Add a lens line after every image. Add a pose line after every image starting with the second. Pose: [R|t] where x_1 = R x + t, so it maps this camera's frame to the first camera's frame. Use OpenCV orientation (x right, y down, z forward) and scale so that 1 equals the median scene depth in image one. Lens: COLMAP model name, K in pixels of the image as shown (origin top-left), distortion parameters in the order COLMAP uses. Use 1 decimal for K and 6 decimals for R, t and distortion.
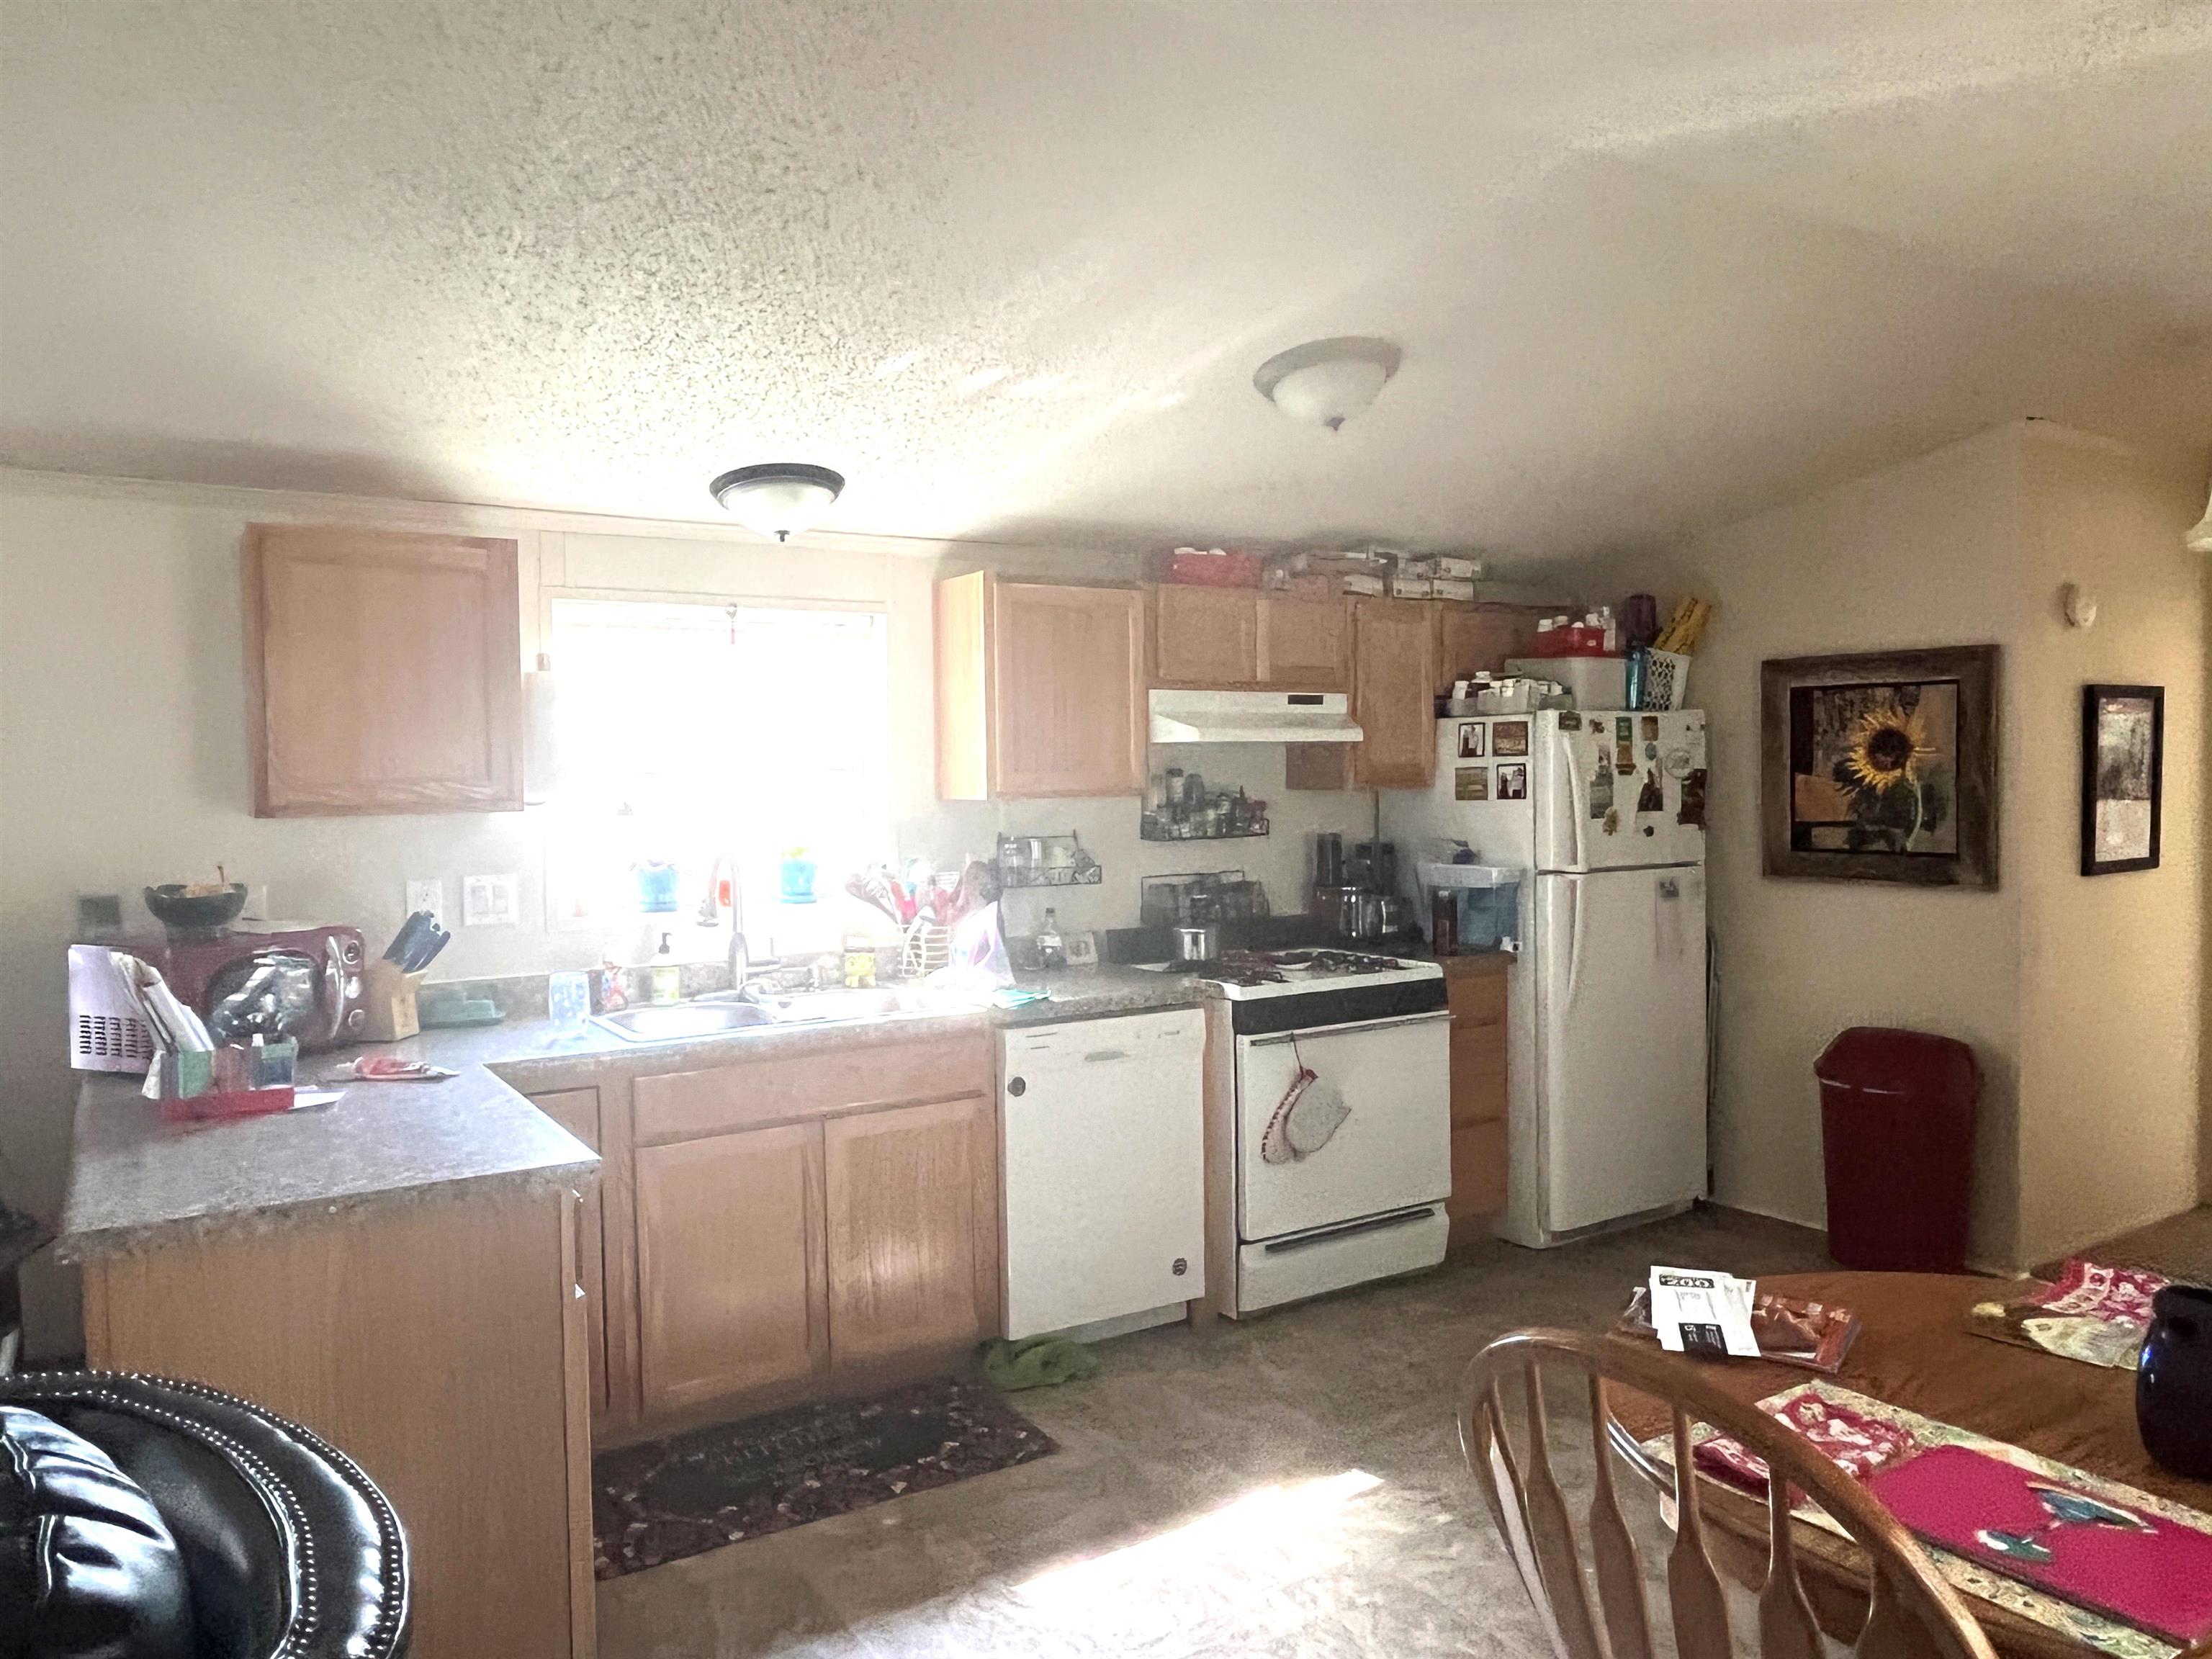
lens RADIAL K [[1504.8, 0, 1106.0], [0, 1504.8, 829.5], [0, 0, 1]] dist [-0.004053, -0.000873]
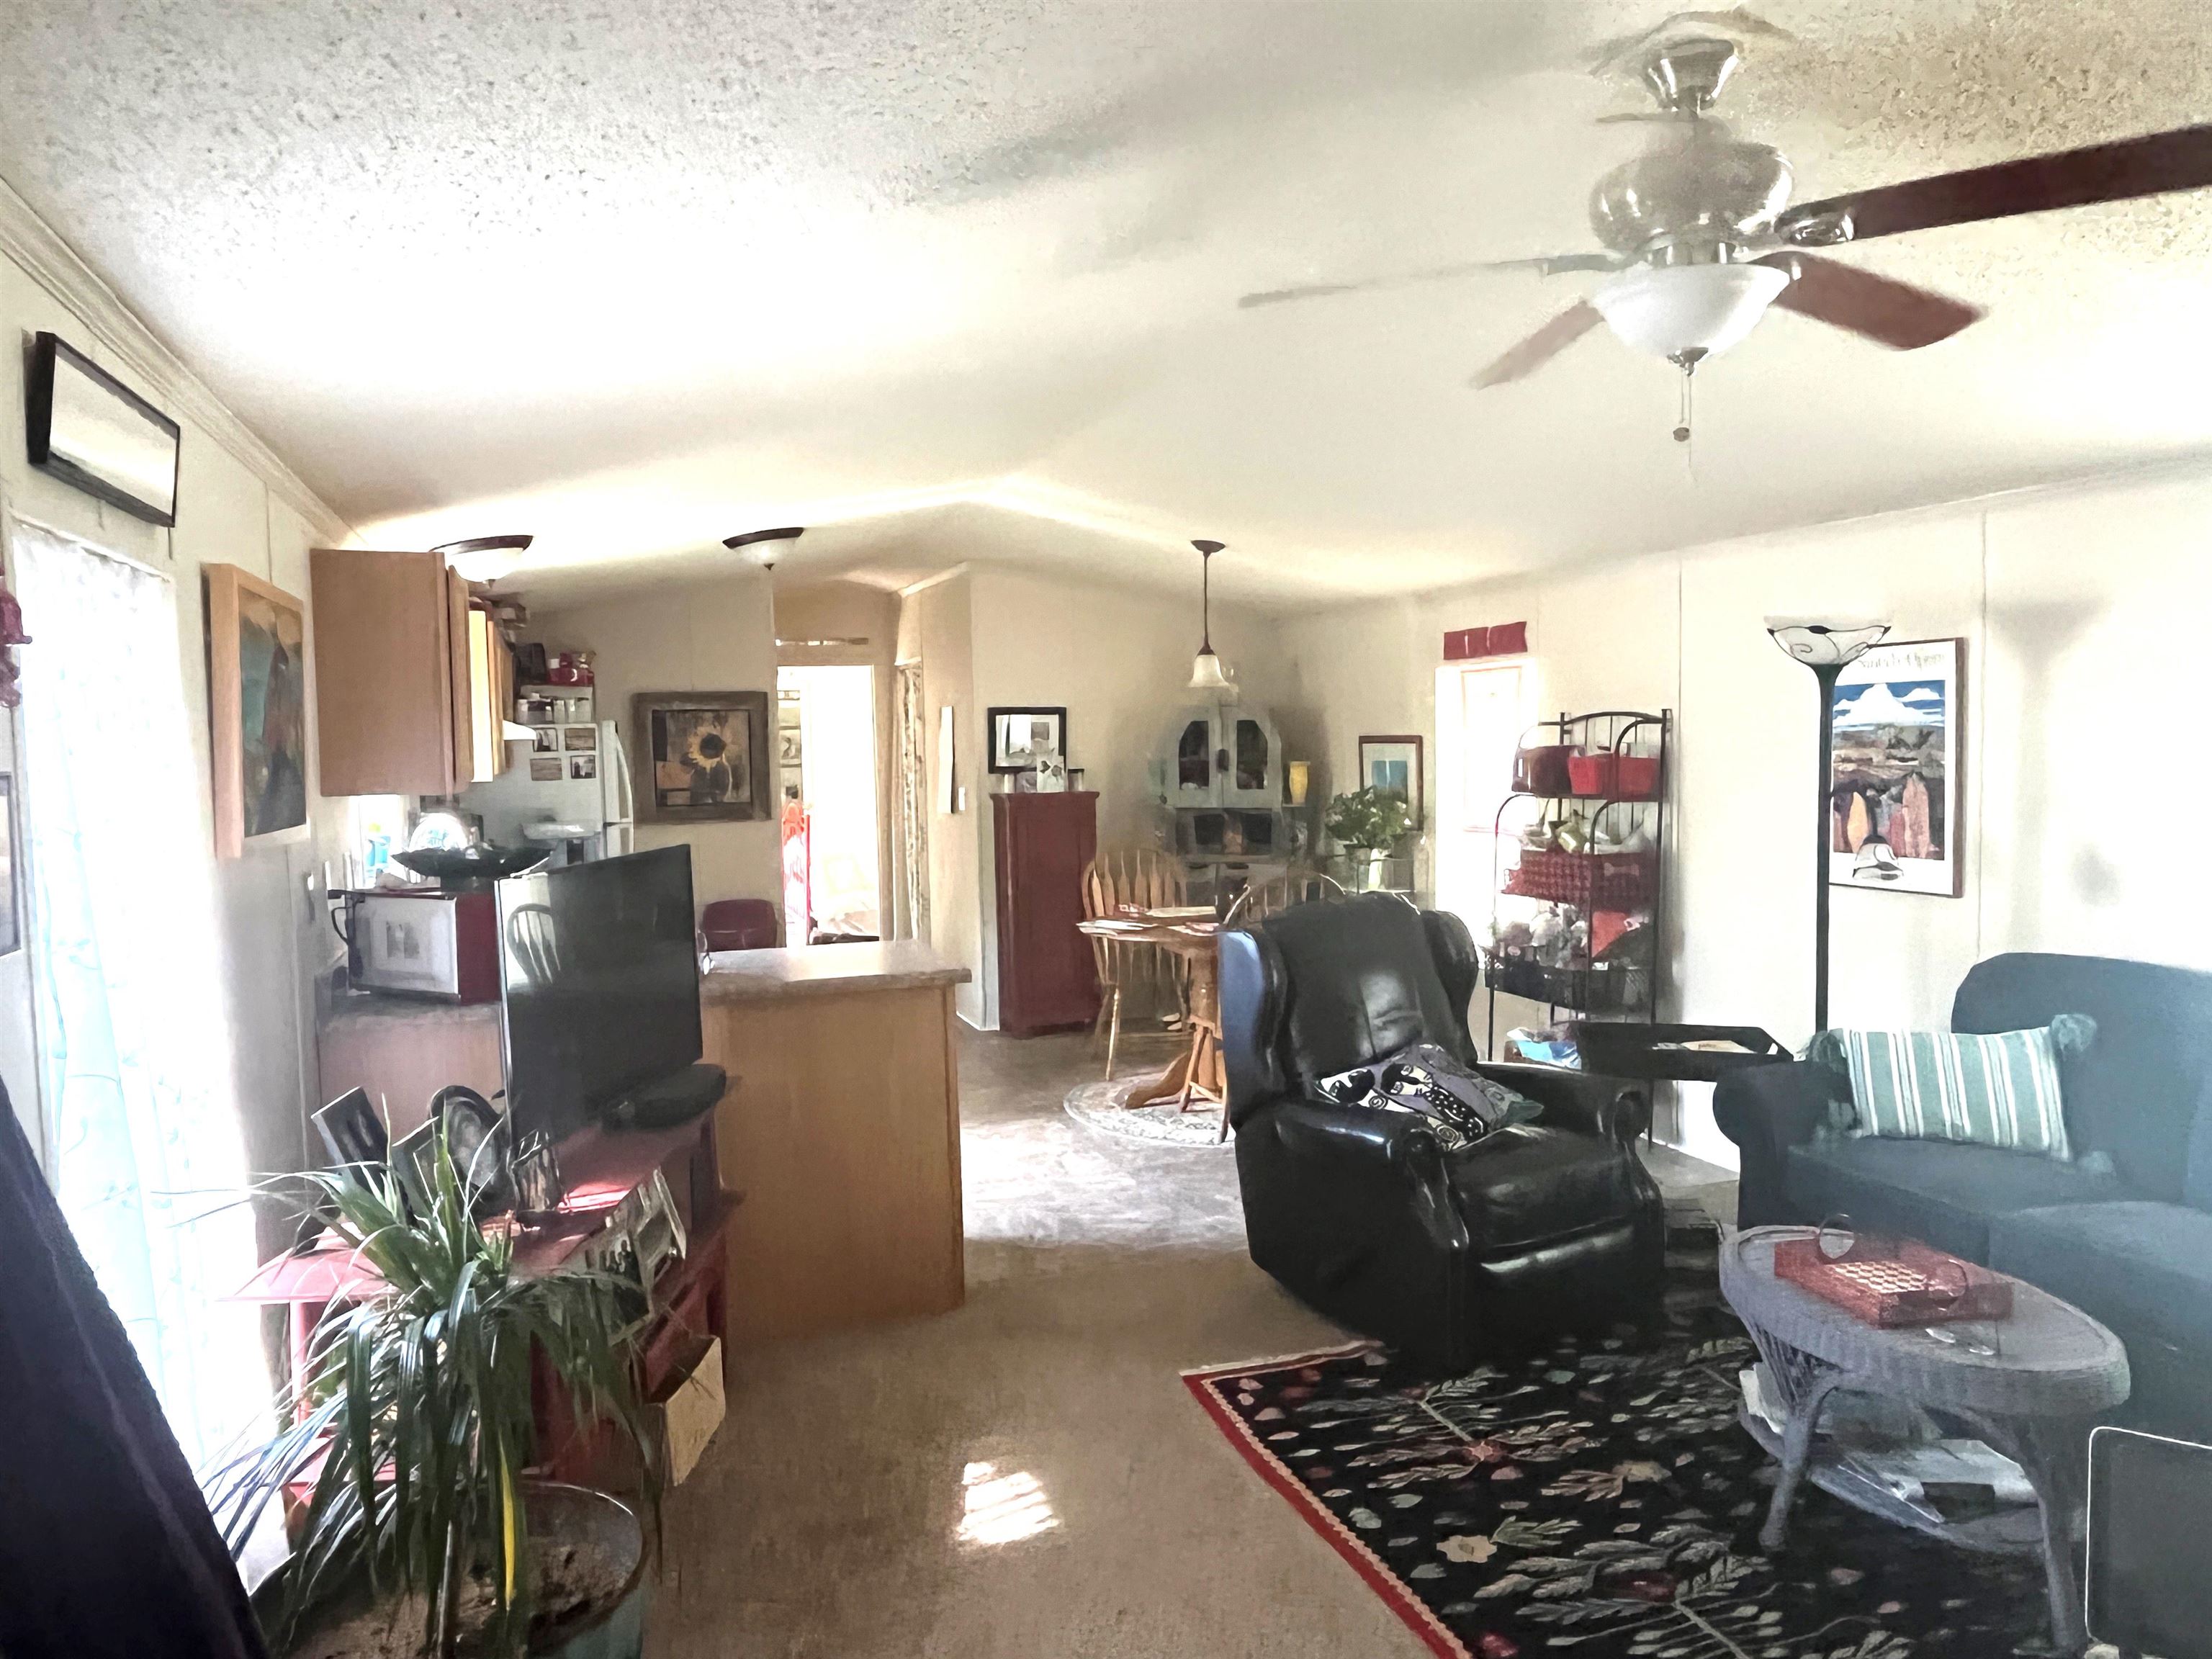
lens RADIAL K [[1504.8, 0, 1106.0], [0, 1504.8, 829.5], [0, 0, 1]] dist [-0.004053, -0.000873]
pose [[0.225071, -0.048922, 0.973113, -1.108718], [0.070545, 0.996936, 0.033803, 0.017660], [-0.971785, 0.061041, 0.227832, 0.136582]]
